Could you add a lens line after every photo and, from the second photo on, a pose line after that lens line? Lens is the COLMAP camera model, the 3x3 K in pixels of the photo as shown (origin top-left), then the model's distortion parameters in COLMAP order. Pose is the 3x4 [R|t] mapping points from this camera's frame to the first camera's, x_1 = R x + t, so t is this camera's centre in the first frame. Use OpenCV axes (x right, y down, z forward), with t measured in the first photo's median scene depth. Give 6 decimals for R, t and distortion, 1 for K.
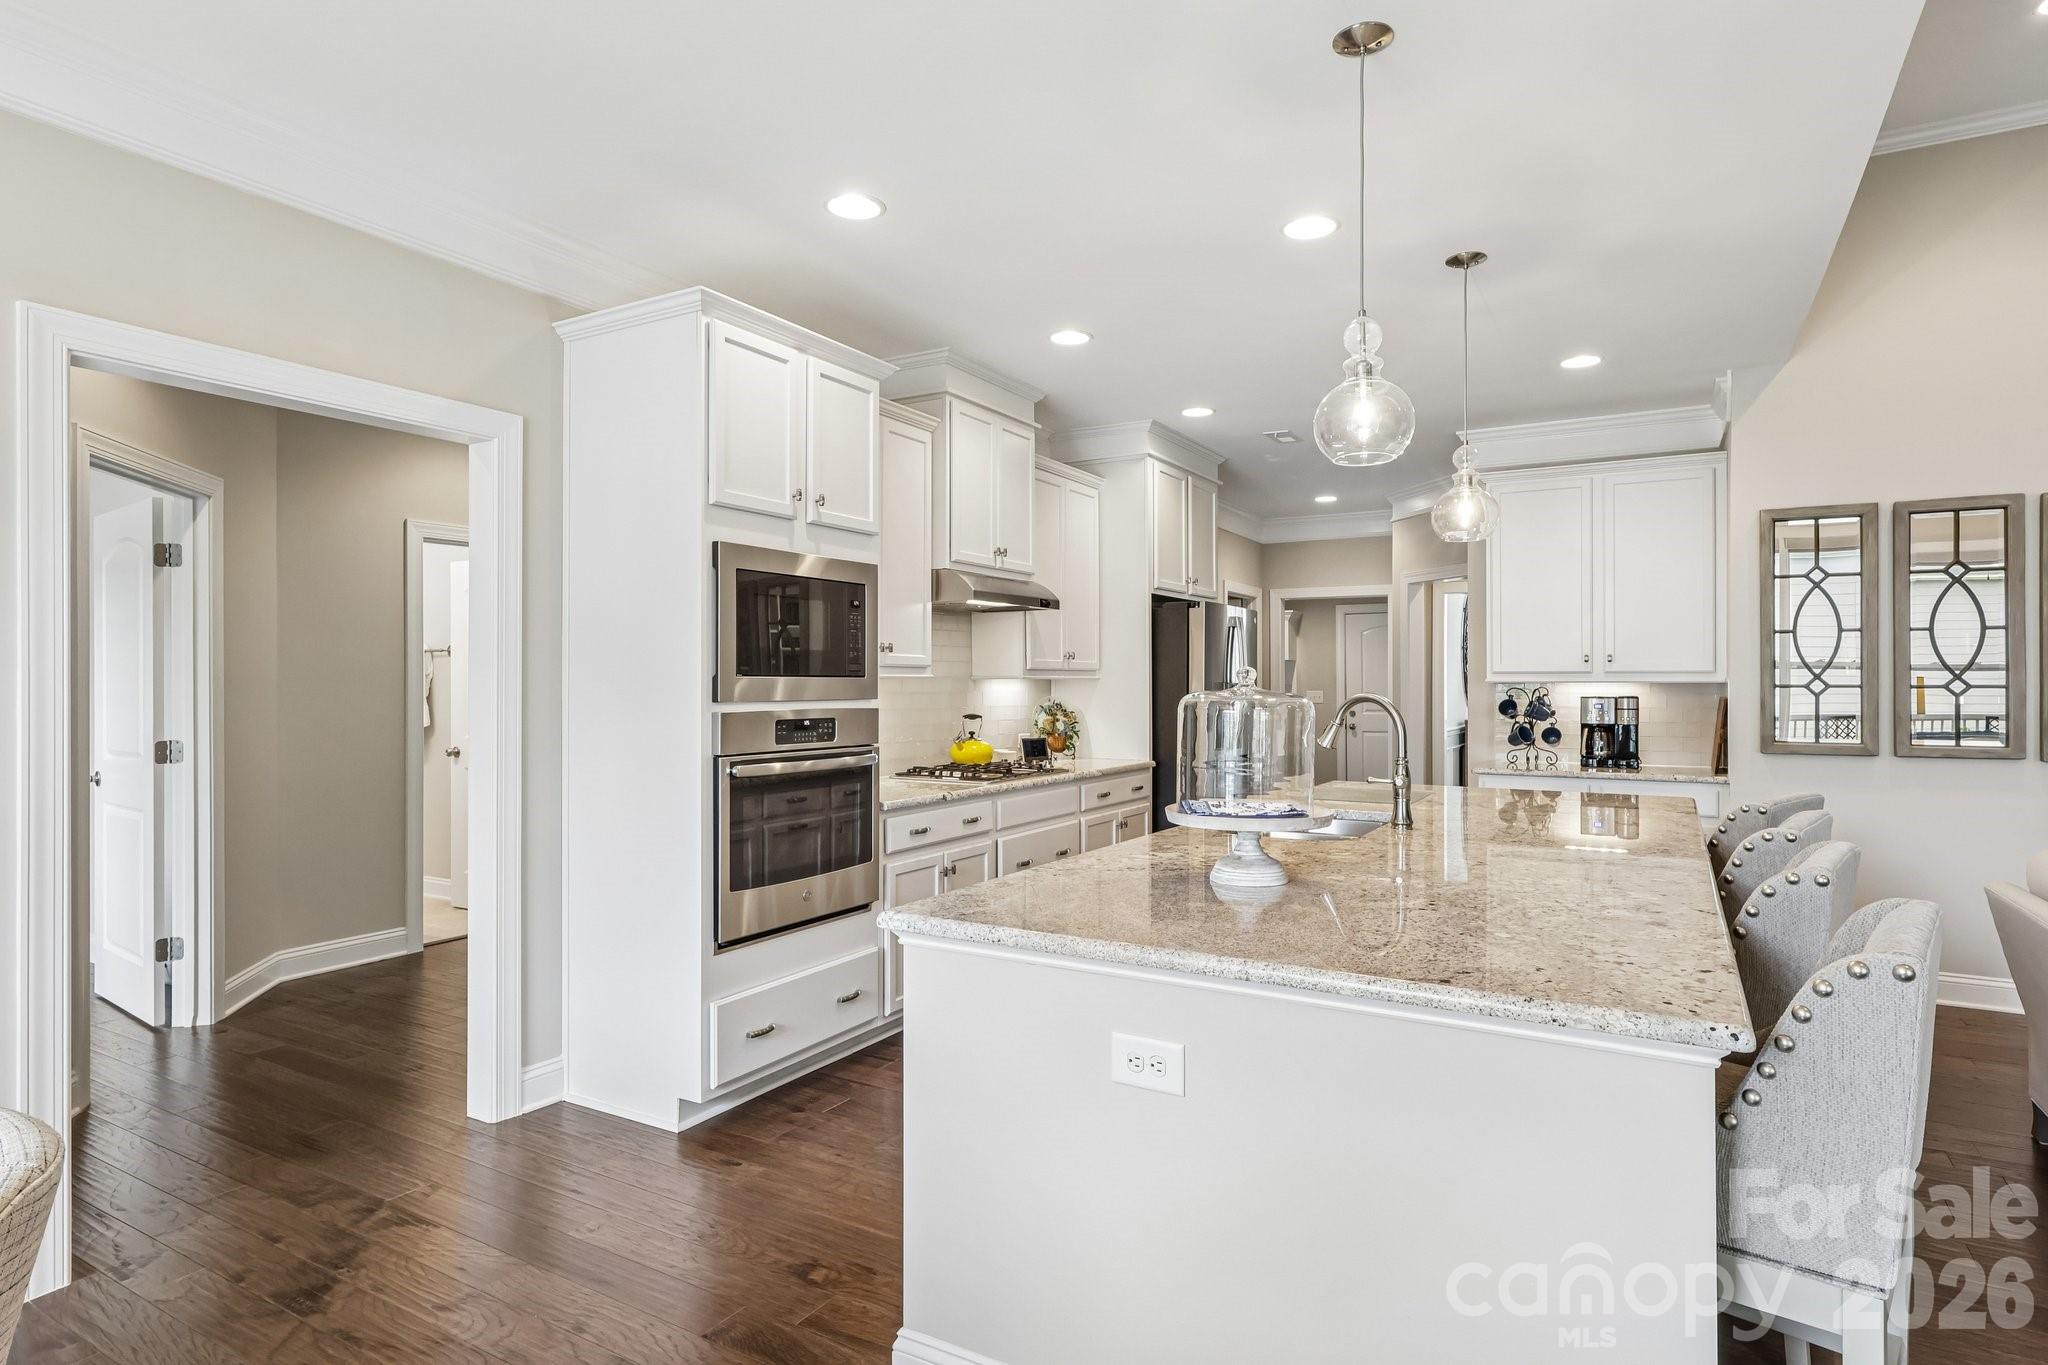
lens RADIAL K [[1099.2, 0, 1020.7], [0, 1099.2, 673.9], [0, 0, 1]] dist [0.006184, -0.000192]
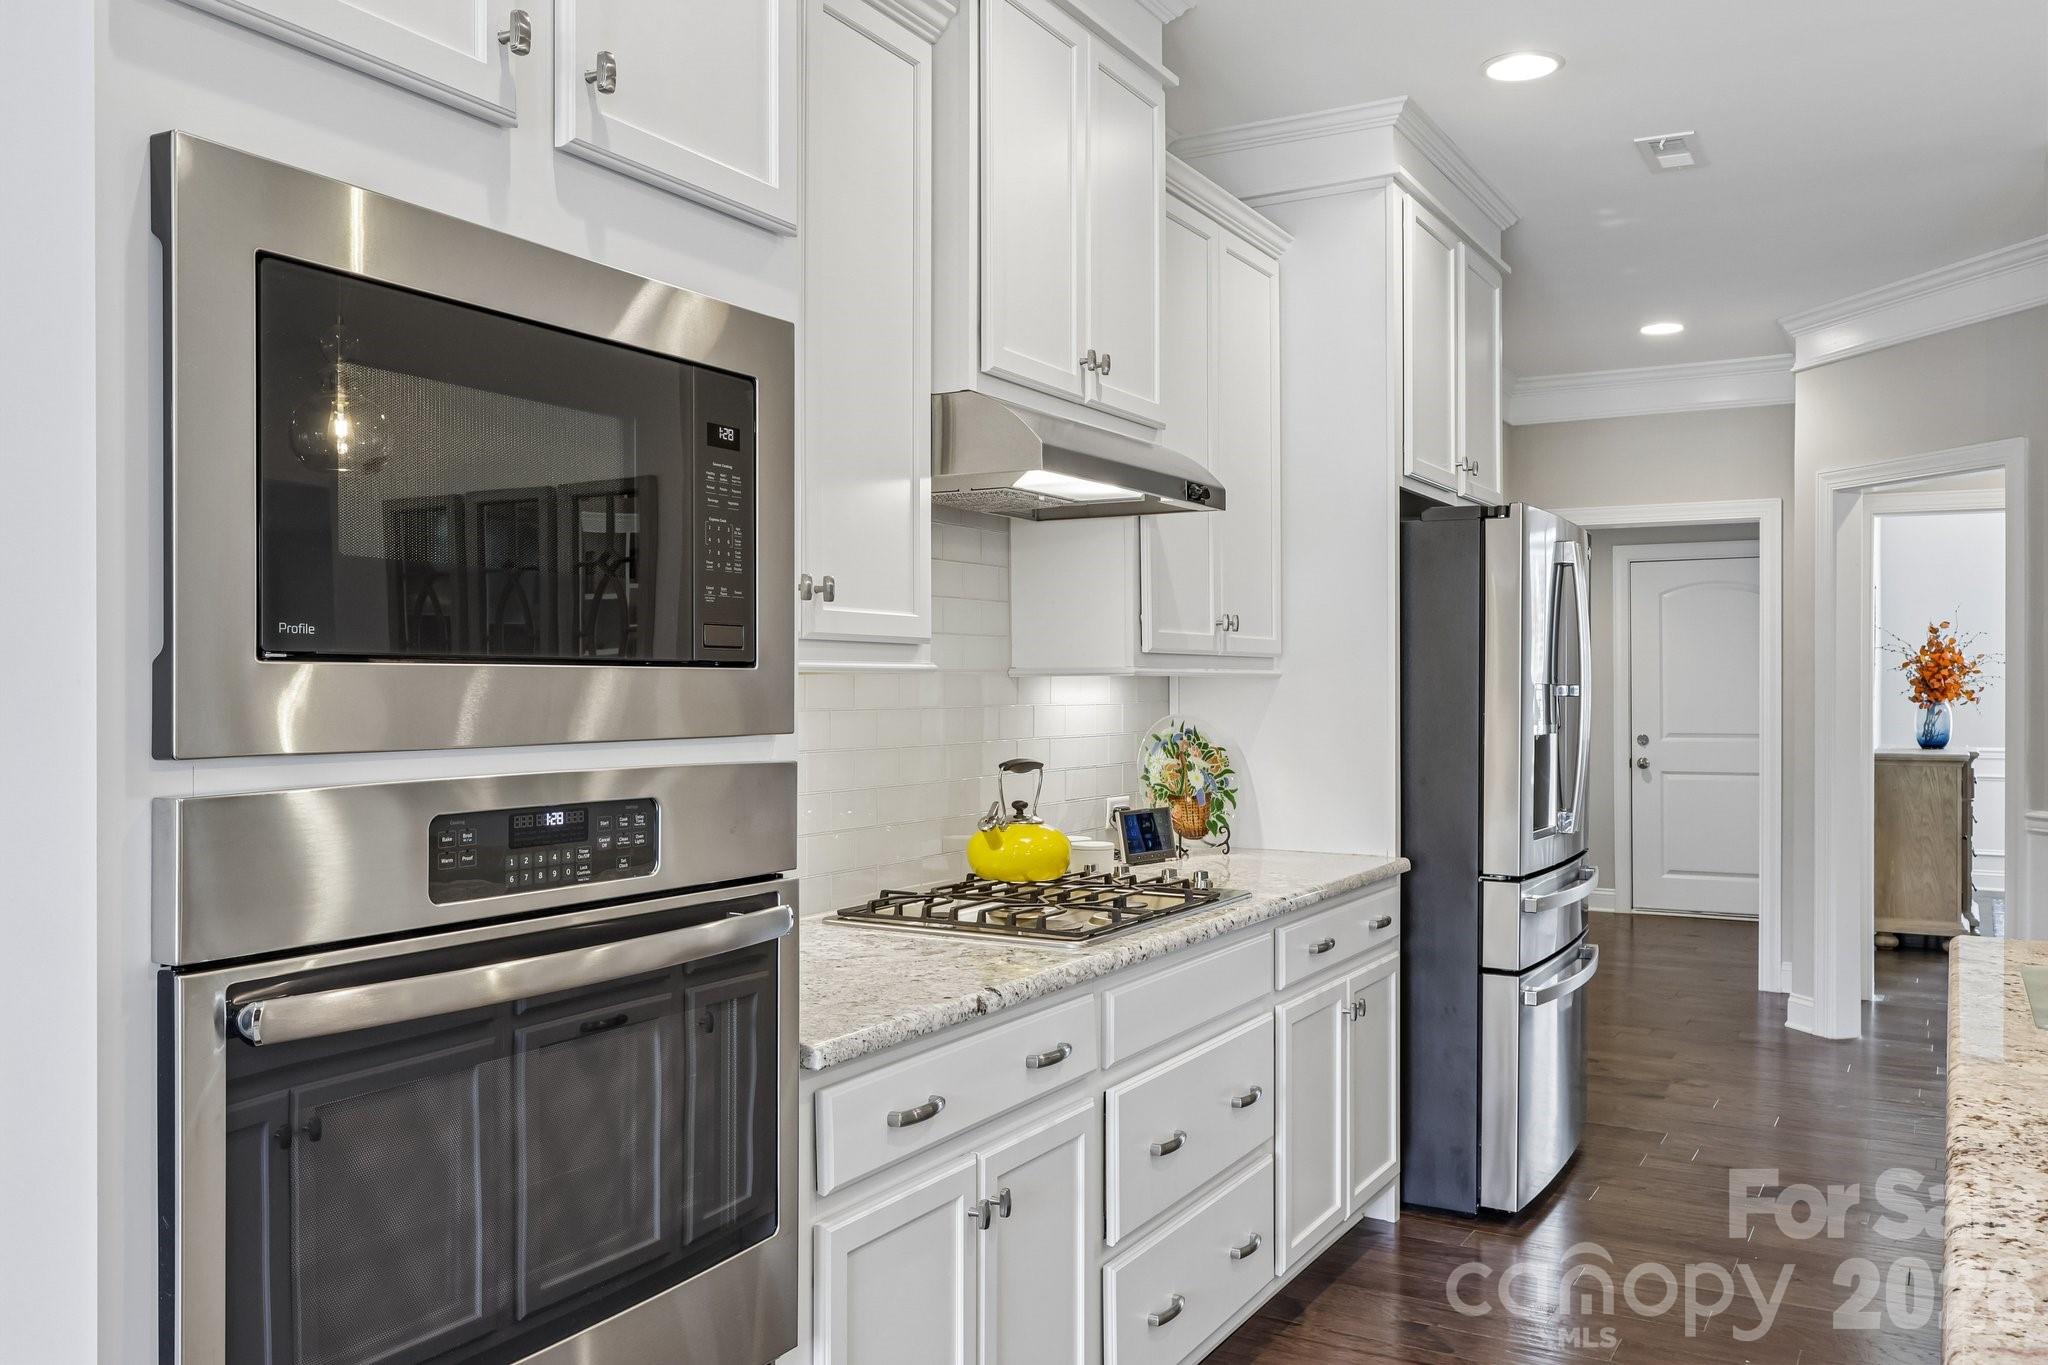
lens RADIAL K [[1630.8, 0, 1037.3], [0, 1630.8, 685.9], [0, 0, 1]] dist [0.029281, 0.002348]
pose [[0.999777, 0.001596, 0.021038, -0.055562], [-0.001790, 0.999956, 0.009202, 0.003264], [-0.021022, -0.009238, 0.999736, 0.418308]]
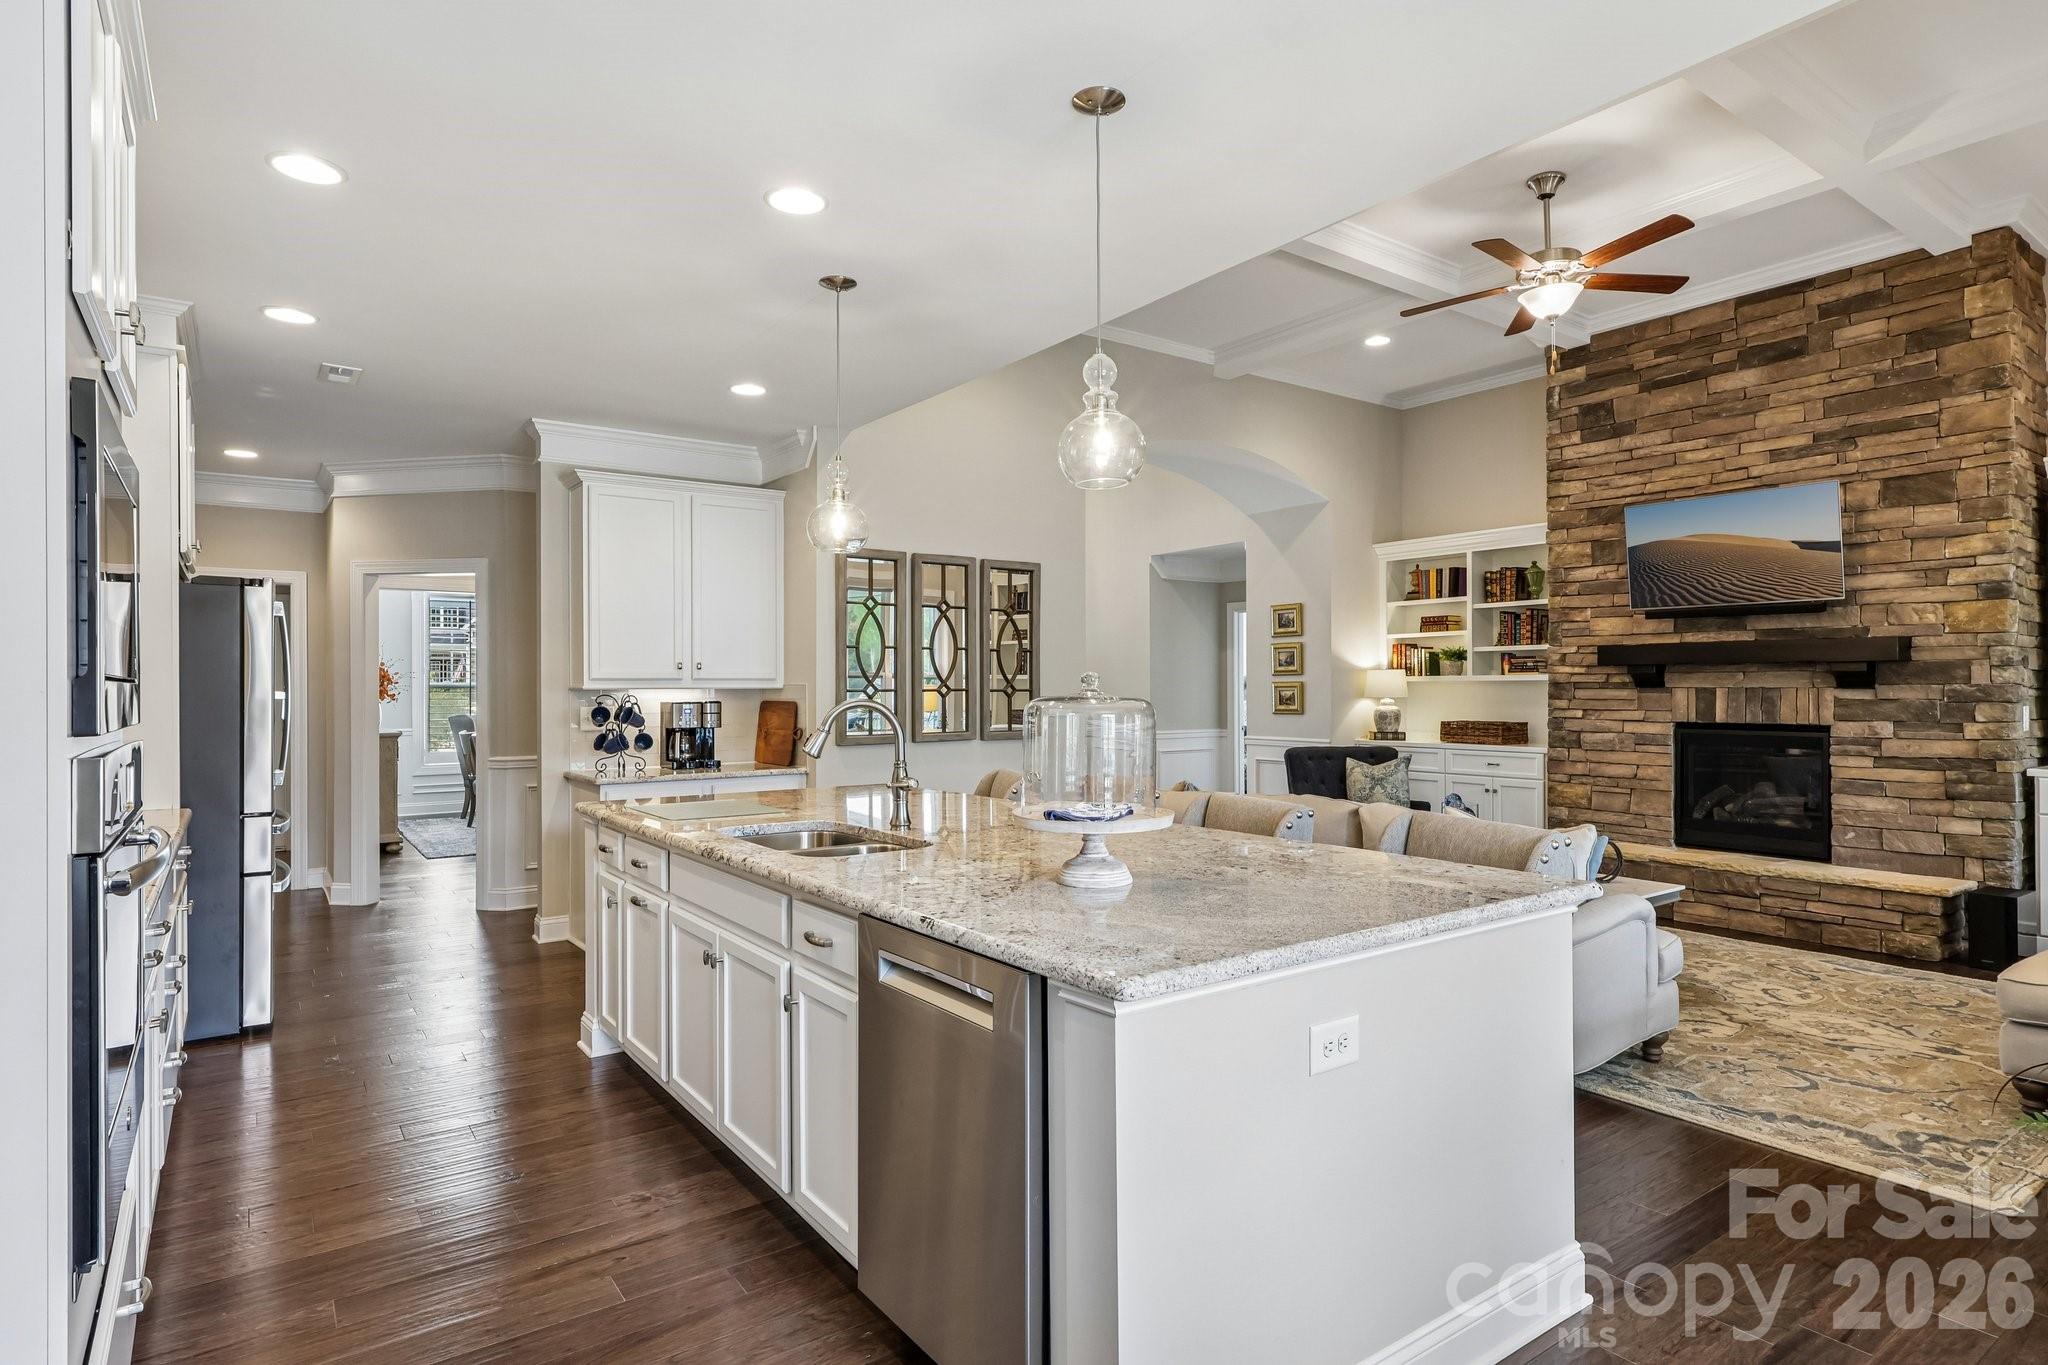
lens RADIAL K [[1099.2, 0, 1033.7], [0, 1099.2, 683.9], [0, 0, 1]] dist [0.006184, -0.000192]
pose [[0.403046, -0.000208, 0.915179, -0.367856], [-0.001240, 0.999999, 0.000774, 0.001968], [-0.915179, -0.001447, 0.403046, 0.316450]]
